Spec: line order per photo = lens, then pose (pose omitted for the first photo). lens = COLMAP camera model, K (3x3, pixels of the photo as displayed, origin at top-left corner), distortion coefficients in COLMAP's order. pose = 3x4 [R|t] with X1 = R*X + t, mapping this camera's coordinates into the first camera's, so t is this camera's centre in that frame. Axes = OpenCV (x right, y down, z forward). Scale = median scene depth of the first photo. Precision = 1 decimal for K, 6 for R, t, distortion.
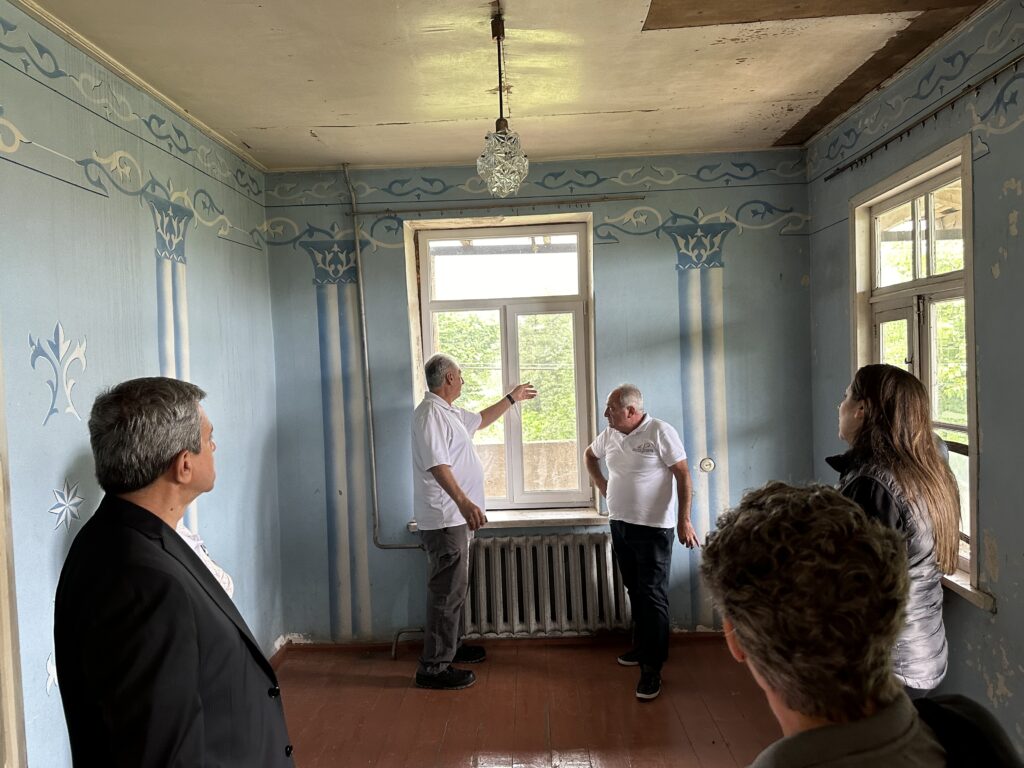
lens RADIAL K [[720.9, 0, 512.1], [0, 720.9, 381.6], [0, 0, 1]] dist [0.038201, -0.001439]
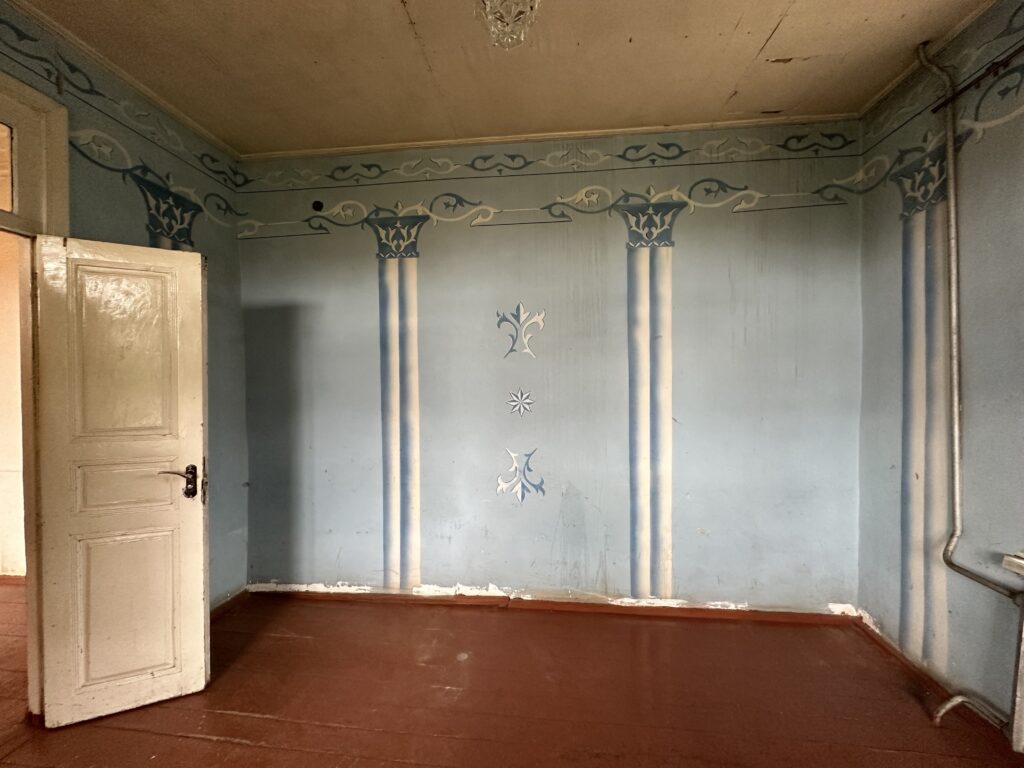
lens RADIAL K [[404.7, 0, 512.4], [0, 404.7, 385.7], [0, 0, 1]] dist [-0.001882, -0.000168]
pose [[-0.063081, 0.057756, -0.996336, 0.304734], [-0.020625, 0.998035, 0.059161, 0.050042], [0.997795, 0.024281, -0.061765, 0.776985]]
